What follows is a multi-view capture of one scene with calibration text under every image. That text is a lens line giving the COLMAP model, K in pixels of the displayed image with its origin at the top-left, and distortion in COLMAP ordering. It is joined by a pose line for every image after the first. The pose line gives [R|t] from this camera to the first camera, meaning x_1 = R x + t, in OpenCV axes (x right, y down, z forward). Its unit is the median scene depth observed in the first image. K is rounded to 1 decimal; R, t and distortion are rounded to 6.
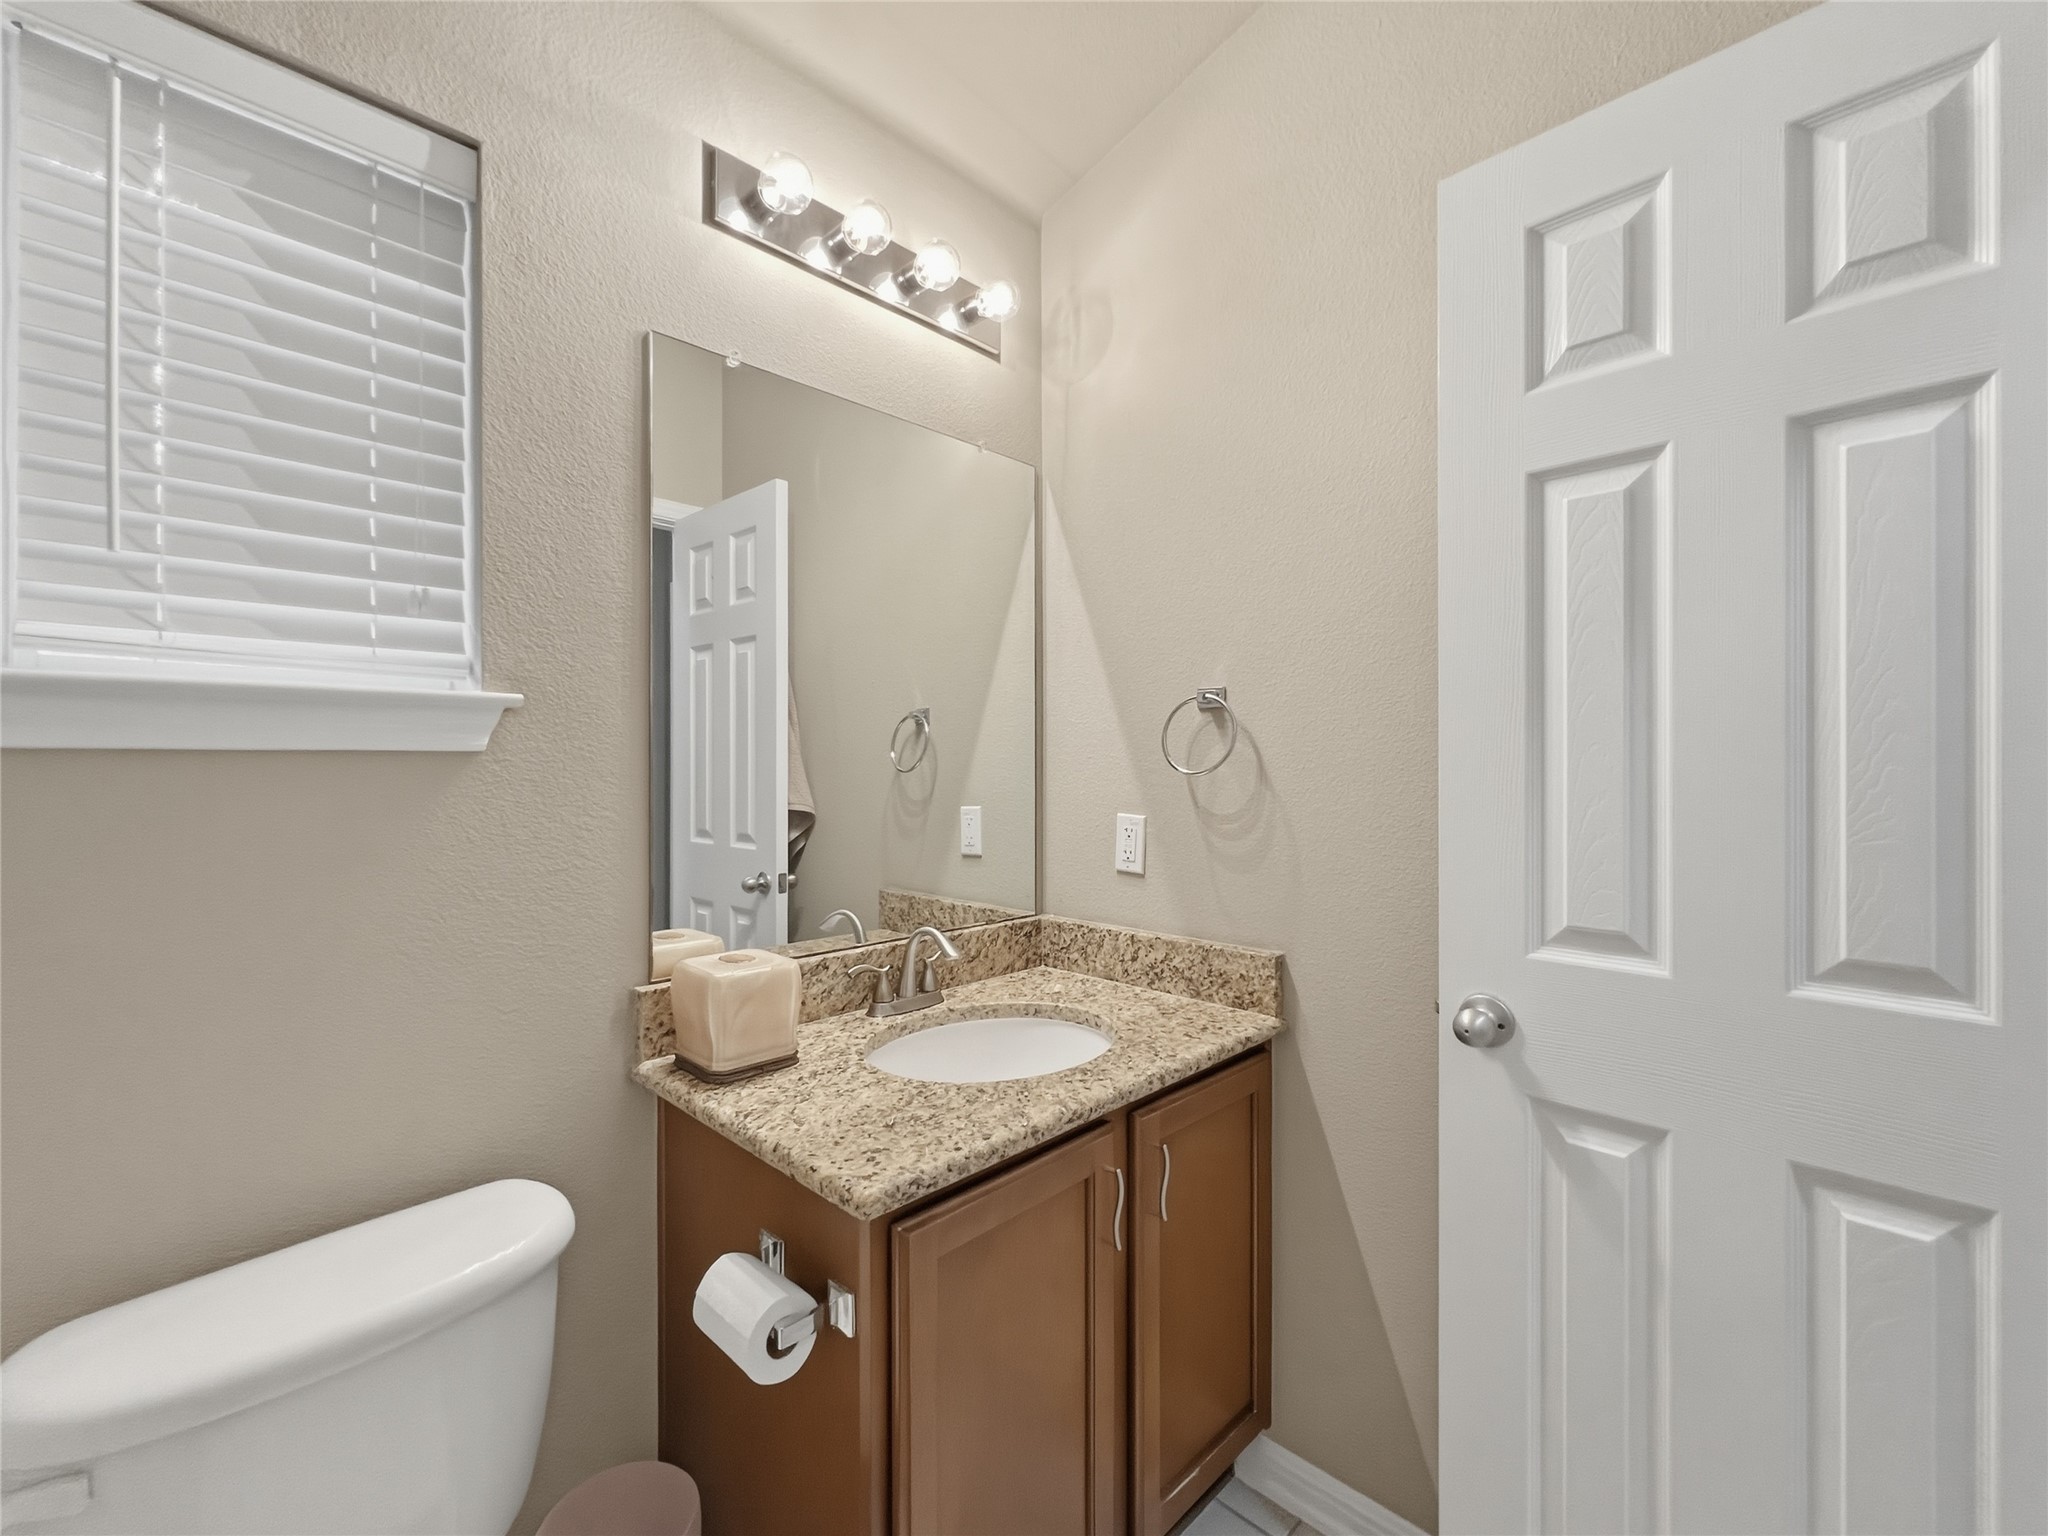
lens RADIAL K [[856.1, 0, 1022.0], [0, 856.1, 760.5], [0, 0, 1]] dist [-0.000066, -0.000017]
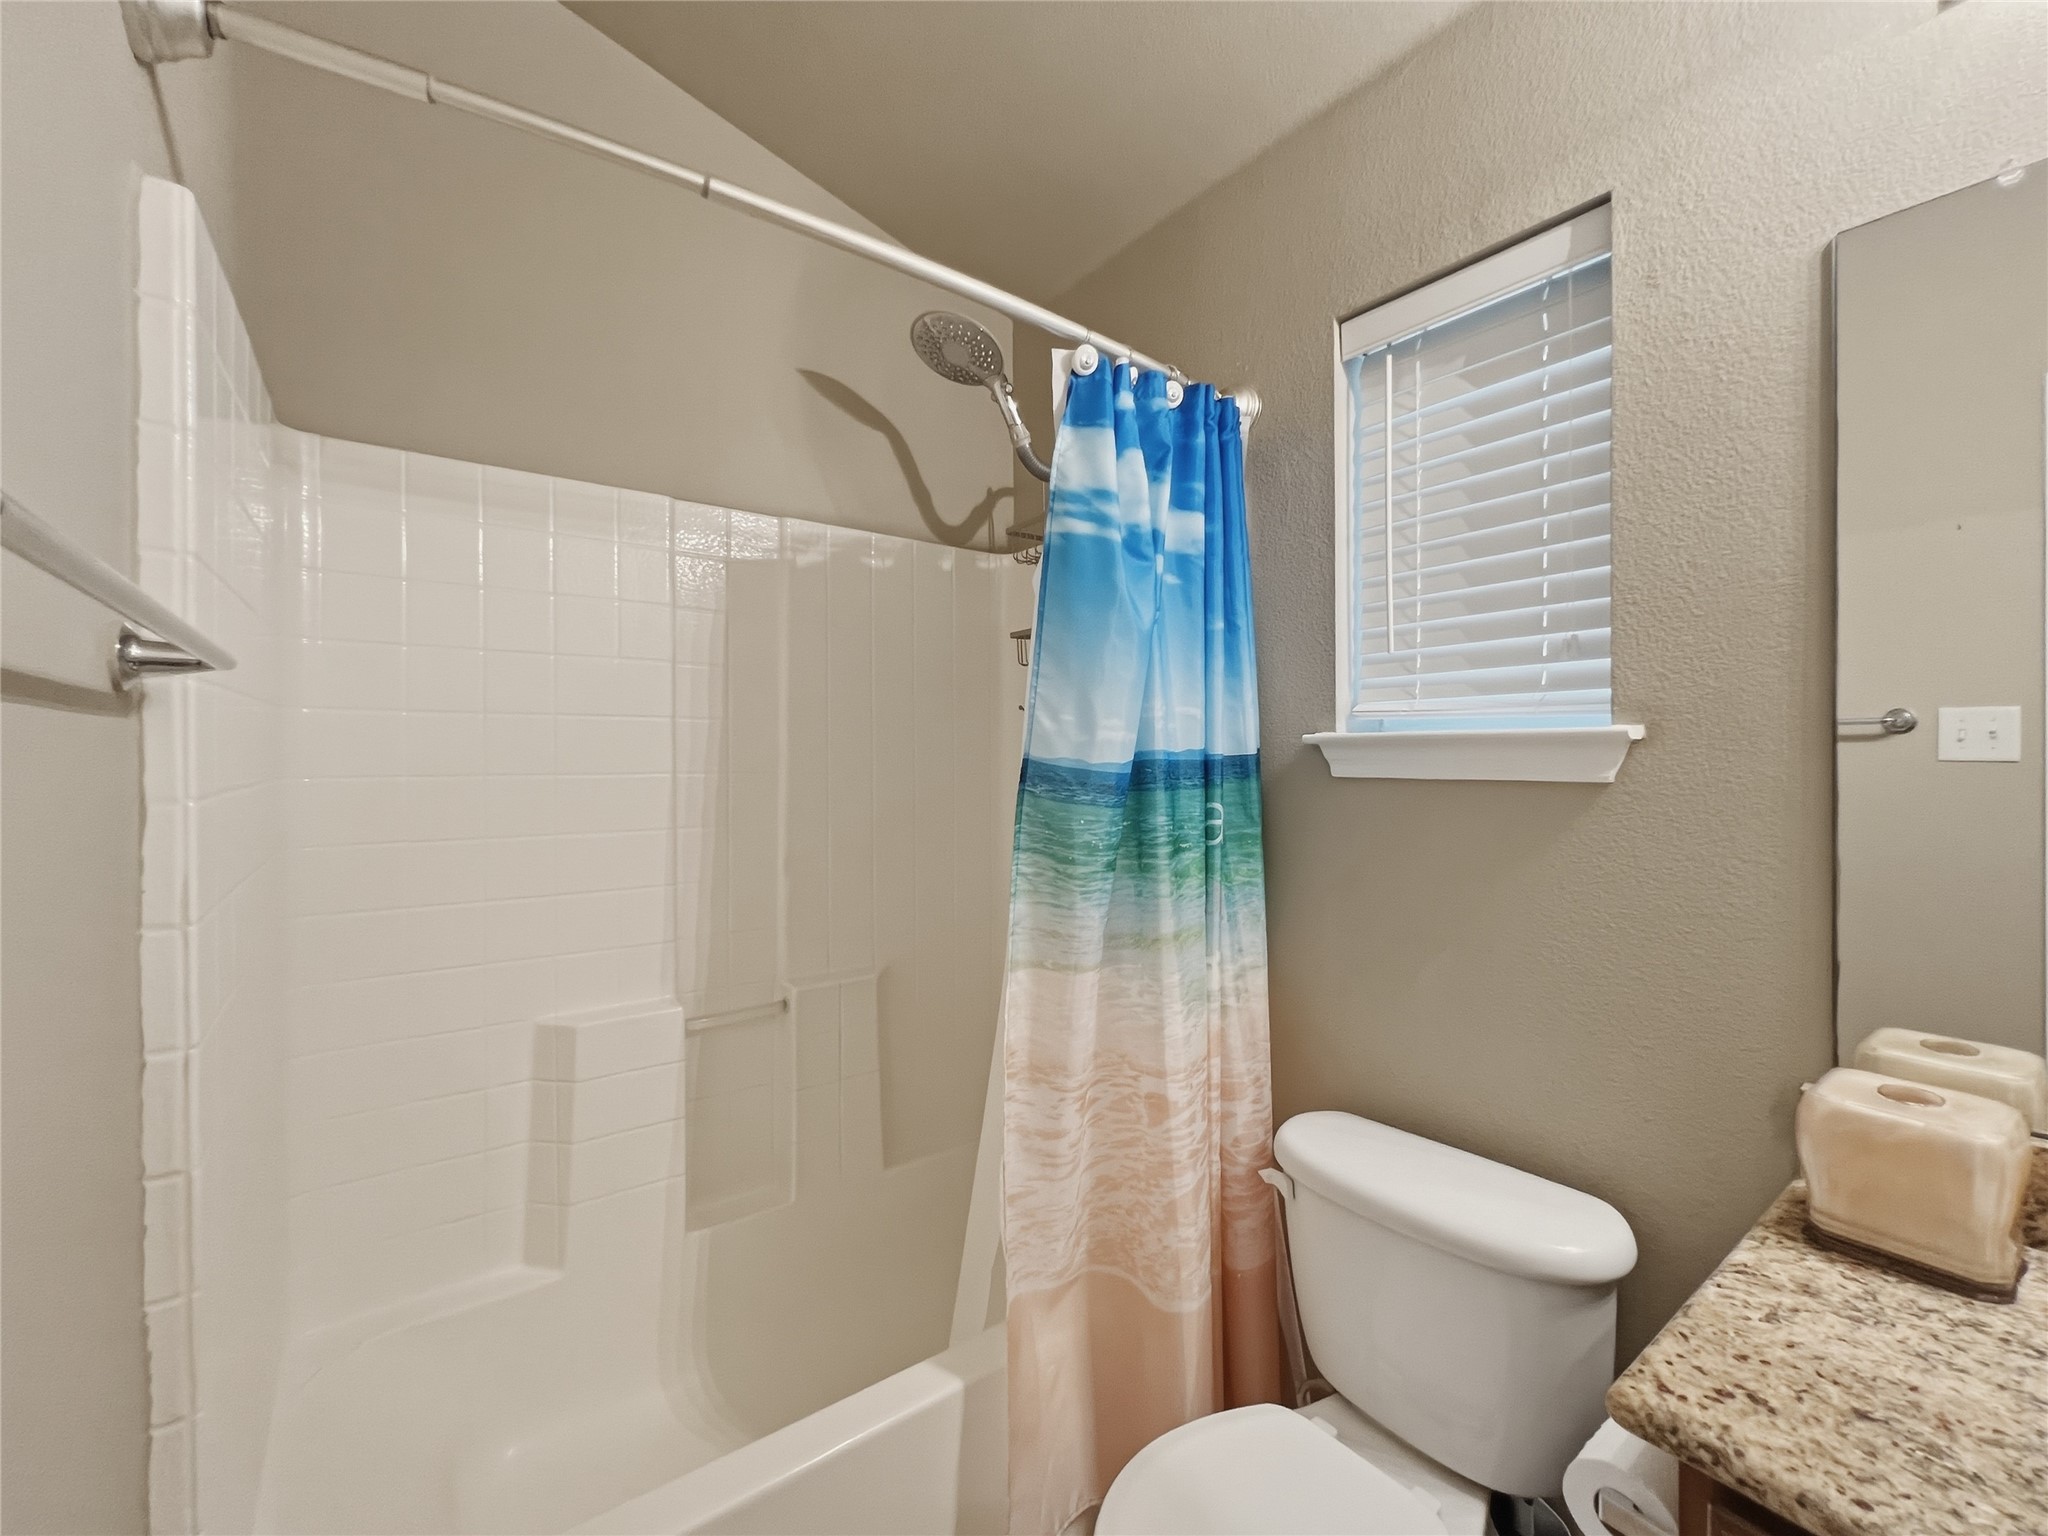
lens RADIAL K [[856.1, 0, 1022.0], [0, 856.1, 760.5], [0, 0, 1]] dist [-0.000066, -0.000017]
pose [[-0.147949, 0.005402, -0.988980, 0.502496], [0.002494, 0.999984, 0.005089, -0.045346], [0.988992, -0.001714, -0.147960, 0.457220]]
